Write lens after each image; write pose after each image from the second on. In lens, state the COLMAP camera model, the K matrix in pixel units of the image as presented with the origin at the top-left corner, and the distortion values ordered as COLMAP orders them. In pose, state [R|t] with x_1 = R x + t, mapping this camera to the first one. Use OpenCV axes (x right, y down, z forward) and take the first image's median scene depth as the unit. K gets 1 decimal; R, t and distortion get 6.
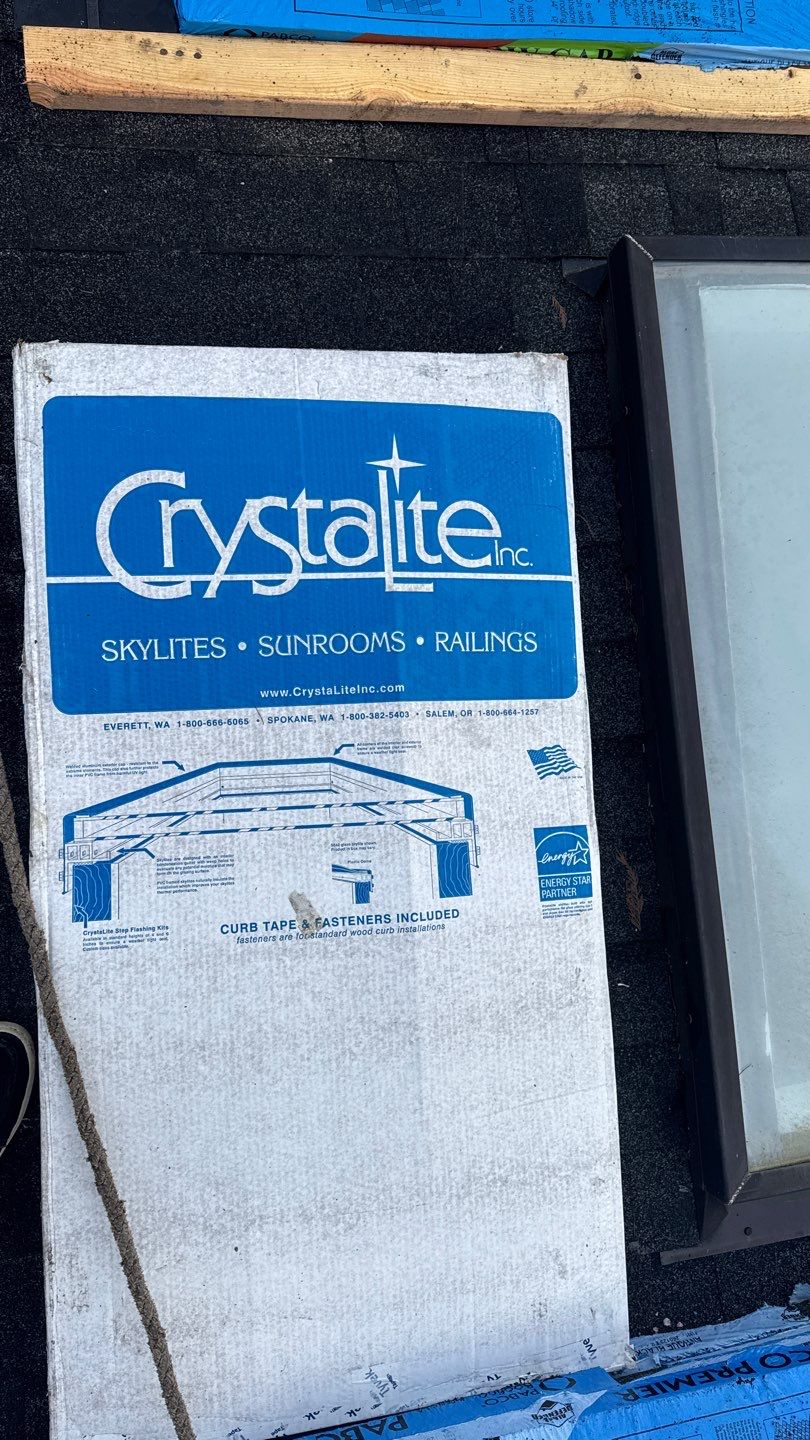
lens RADIAL K [[1058.4, 0, 405.0], [0, 1058.4, 720.0], [0, 0, 1]] dist [0.003378, -0.001227]
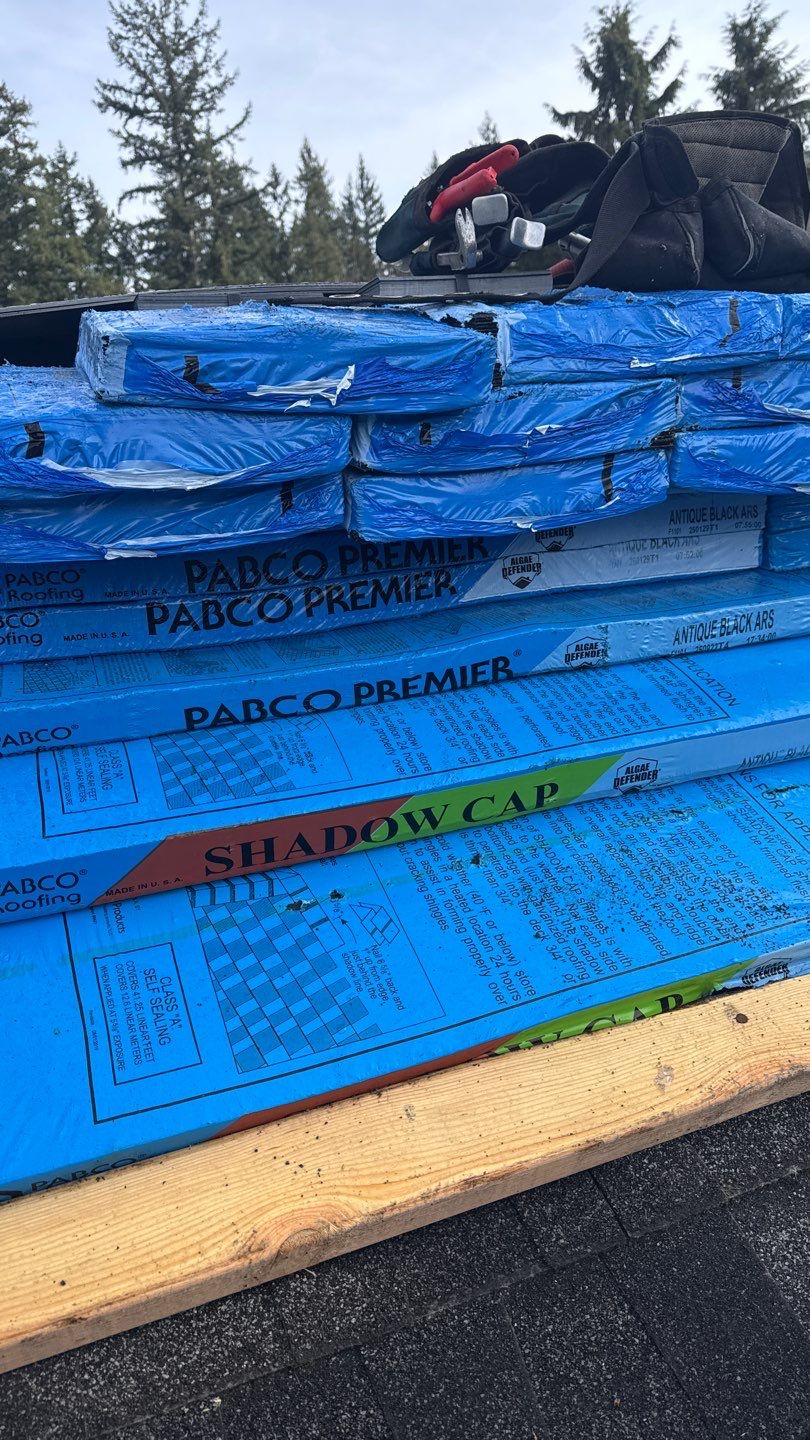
lens RADIAL K [[1058.4, 0, 405.0], [0, 1058.4, 720.0], [0, 0, 1]] dist [0.003378, -0.001227]
pose [[0.956685, -0.255092, 0.140293, 0.013747], [0.278952, 0.665326, -0.692479, -0.387635], [0.083305, 0.701619, 0.707666, 0.497480]]
